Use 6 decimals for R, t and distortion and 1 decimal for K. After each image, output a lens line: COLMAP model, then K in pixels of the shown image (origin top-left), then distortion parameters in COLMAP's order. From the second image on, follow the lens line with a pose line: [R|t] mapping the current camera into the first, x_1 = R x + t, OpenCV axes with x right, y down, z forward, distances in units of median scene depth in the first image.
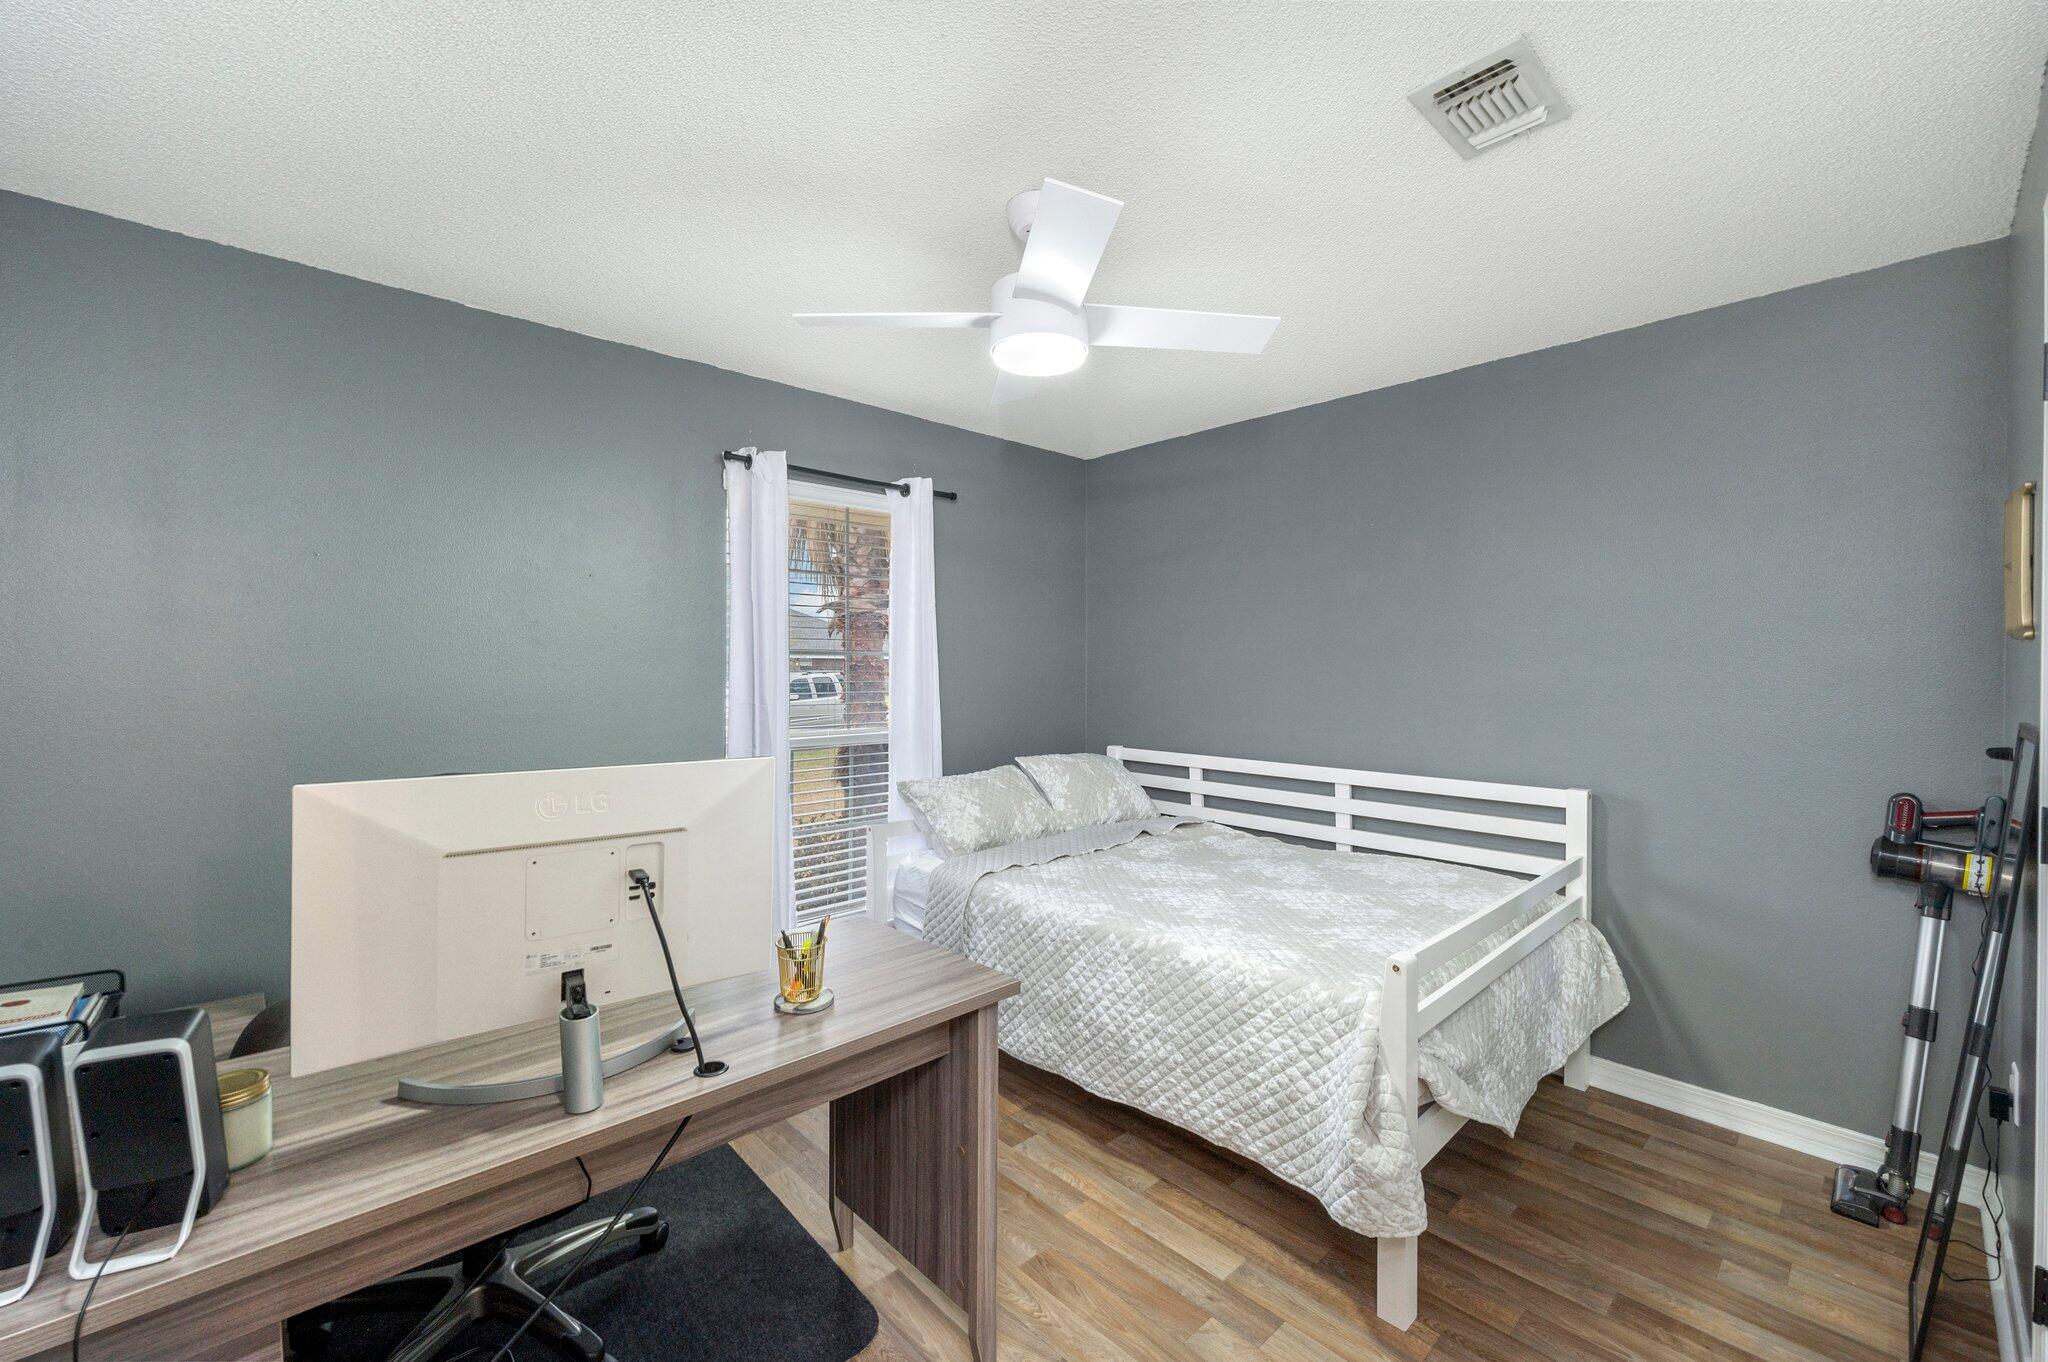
lens RADIAL K [[831.1, 0, 1045.8], [0, 831.1, 676.1], [0, 0, 1]] dist [-0.008432, -0.000030]
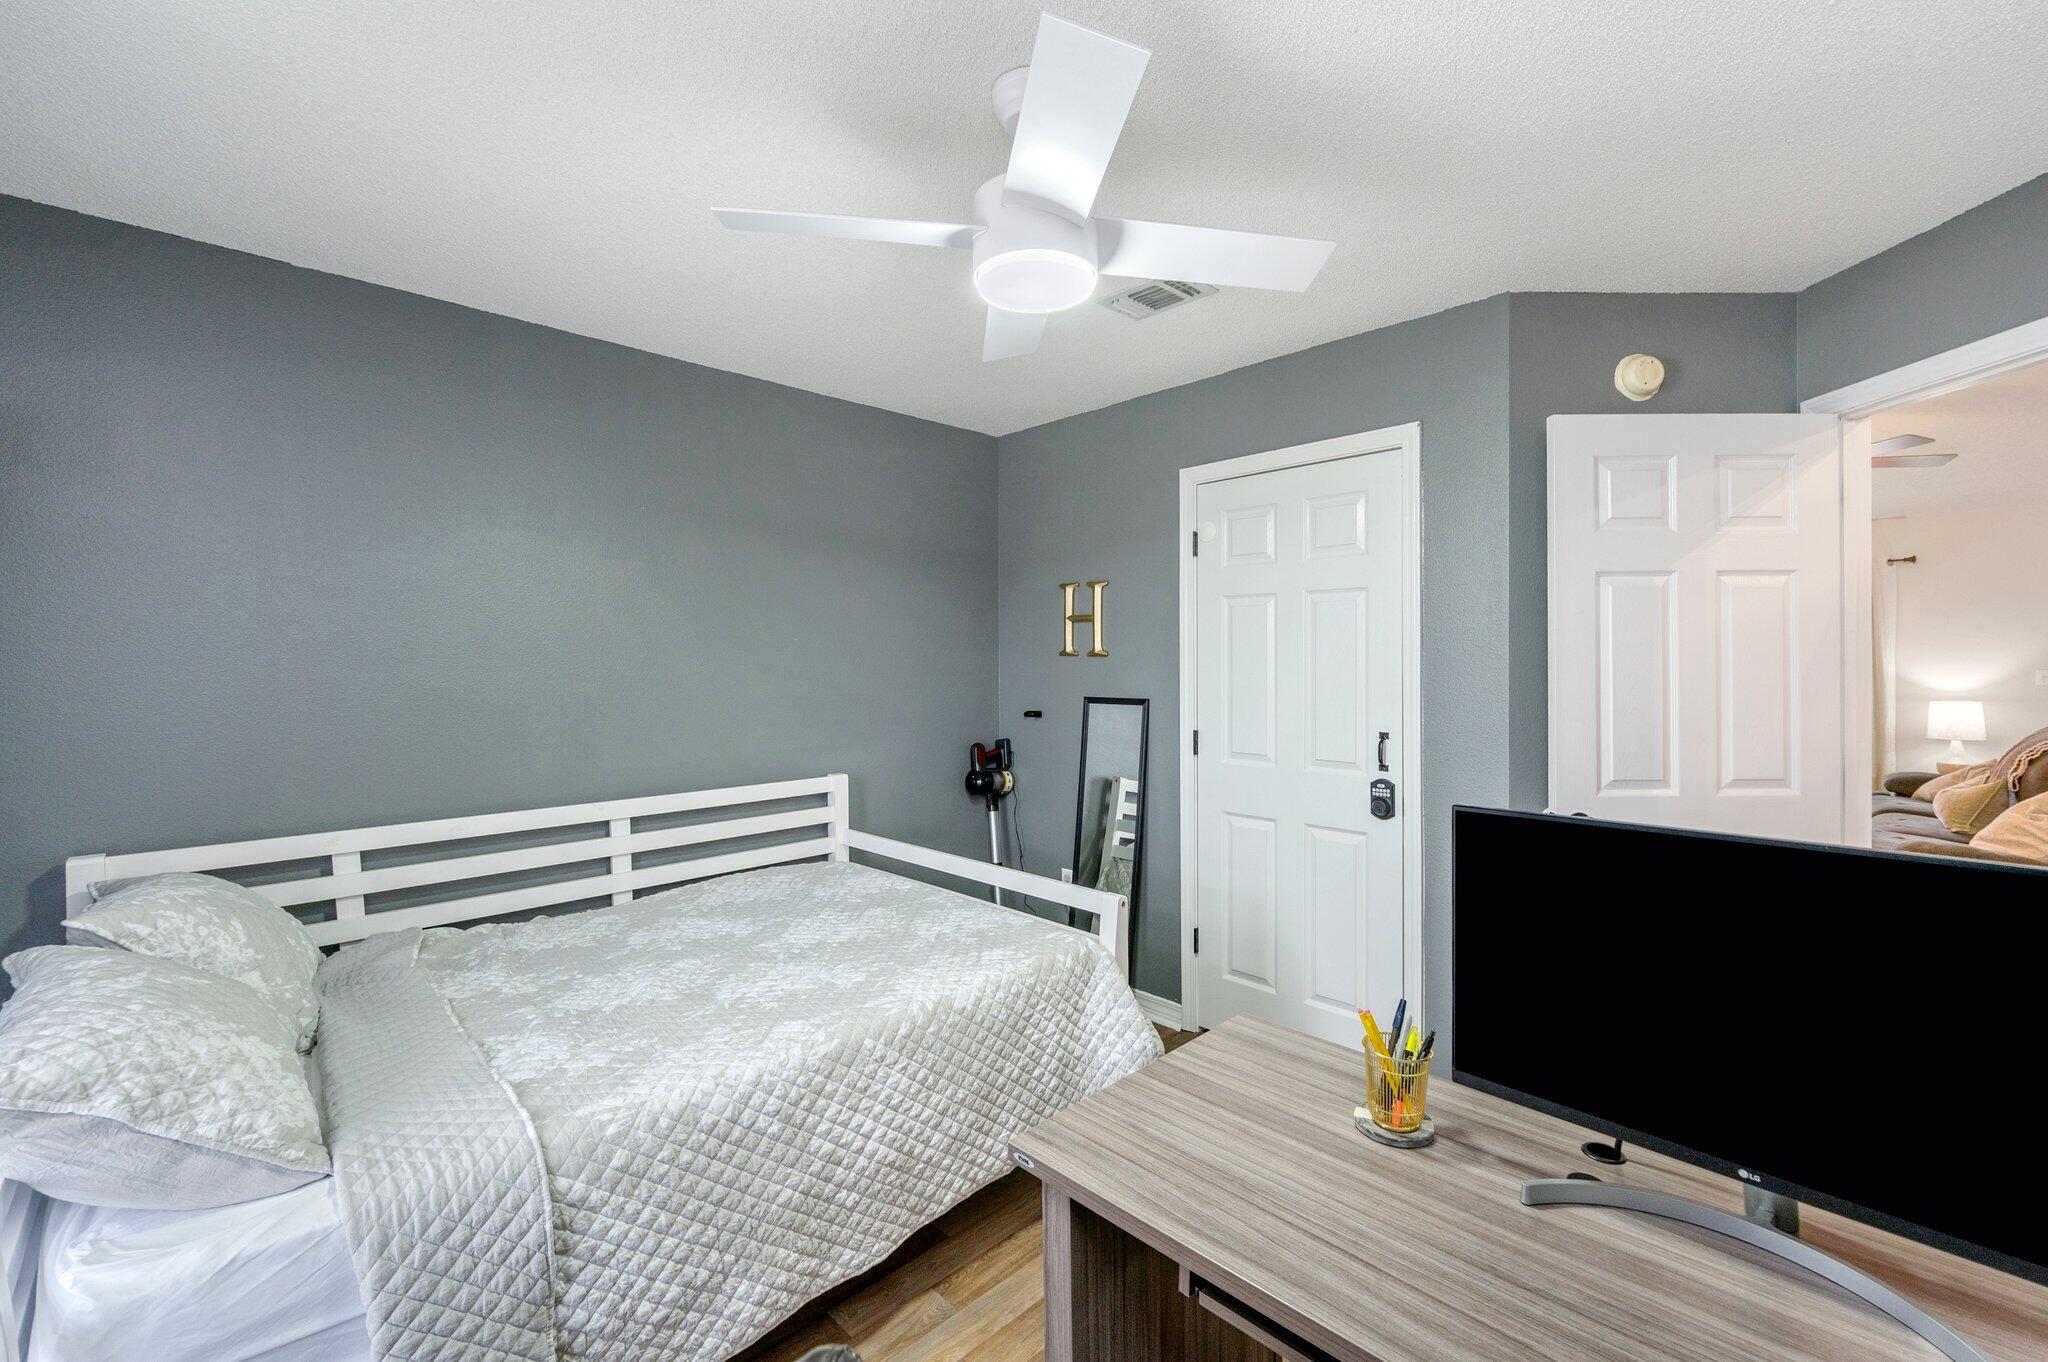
lens RADIAL K [[831.1, 0, 1045.8], [0, 831.1, 676.1], [0, 0, 1]] dist [-0.008432, -0.000030]
pose [[-0.008892, -0.017812, 0.999802, -0.664170], [0.019061, 0.999657, 0.017979, -0.024360], [-0.999779, 0.019218, -0.008549, 0.850791]]
